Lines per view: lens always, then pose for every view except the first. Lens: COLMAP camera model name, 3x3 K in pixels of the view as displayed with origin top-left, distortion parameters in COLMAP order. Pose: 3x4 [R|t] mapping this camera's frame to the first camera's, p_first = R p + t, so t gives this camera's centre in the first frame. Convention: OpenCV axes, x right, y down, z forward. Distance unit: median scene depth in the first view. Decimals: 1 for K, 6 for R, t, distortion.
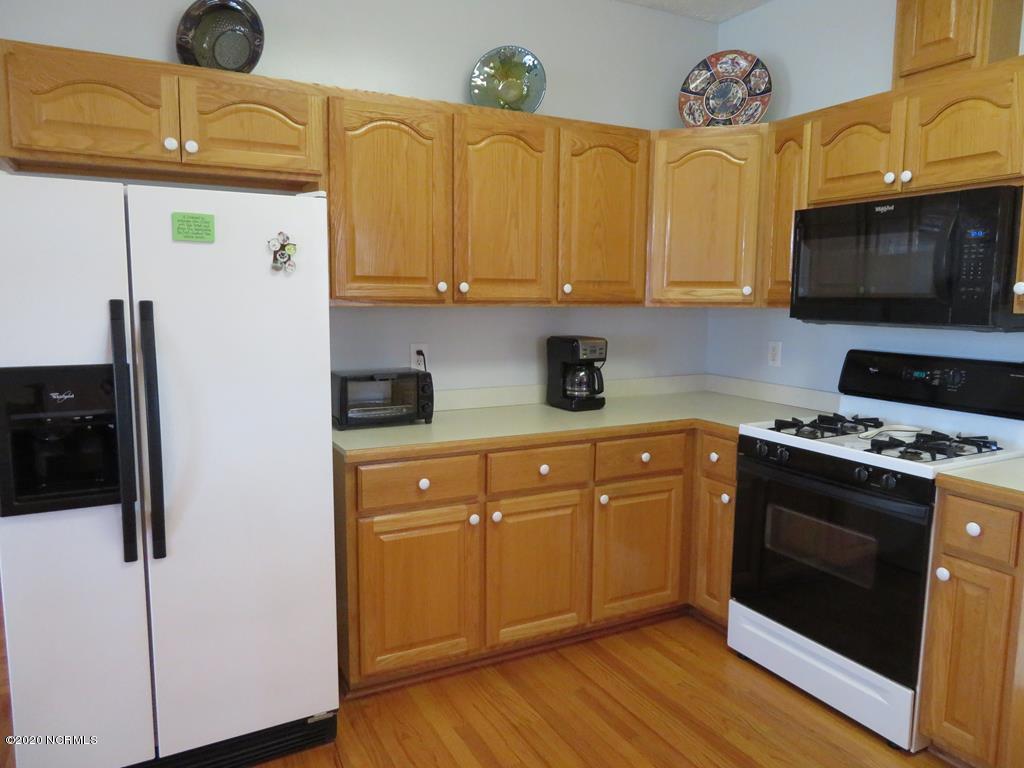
lens RADIAL K [[726.3, 0, 509.2], [0, 726.3, 385.3], [0, 0, 1]] dist [-0.005820, -0.002510]
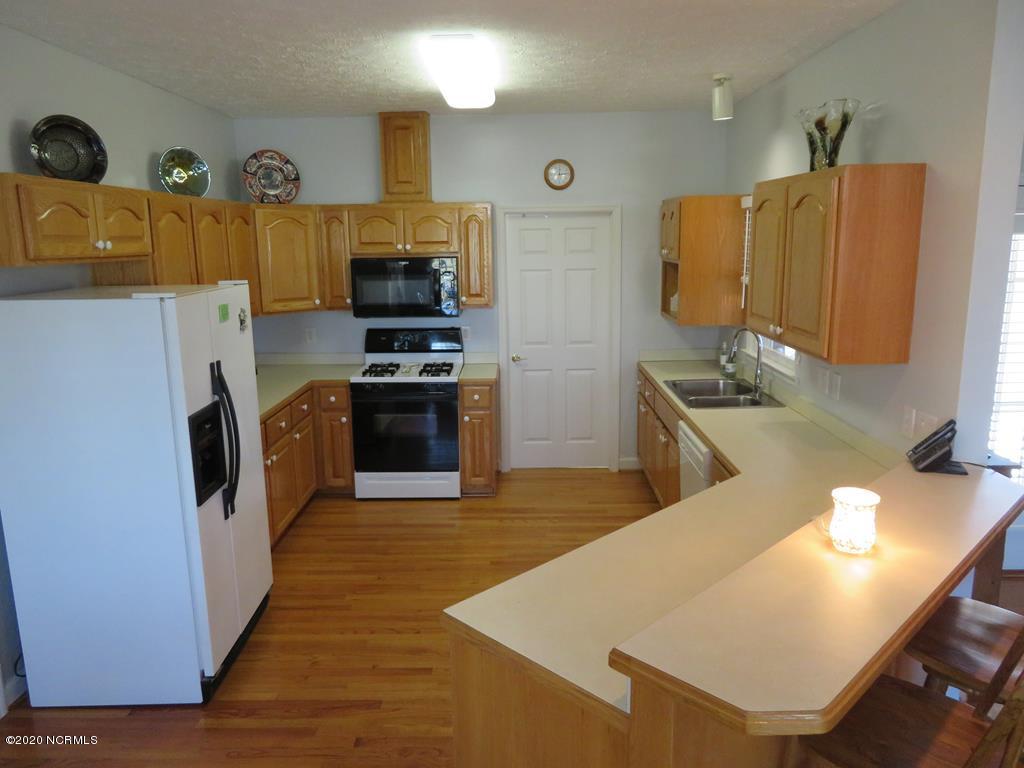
lens RADIAL K [[726.3, 0, 515.0], [0, 726.3, 381.6], [0, 0, 1]] dist [-0.005820, -0.002510]
pose [[0.470547, -0.185472, 0.862662, -1.030926], [0.124243, 0.981846, 0.143327, -0.141489], [-0.873584, 0.039737, 0.485048, -0.249502]]
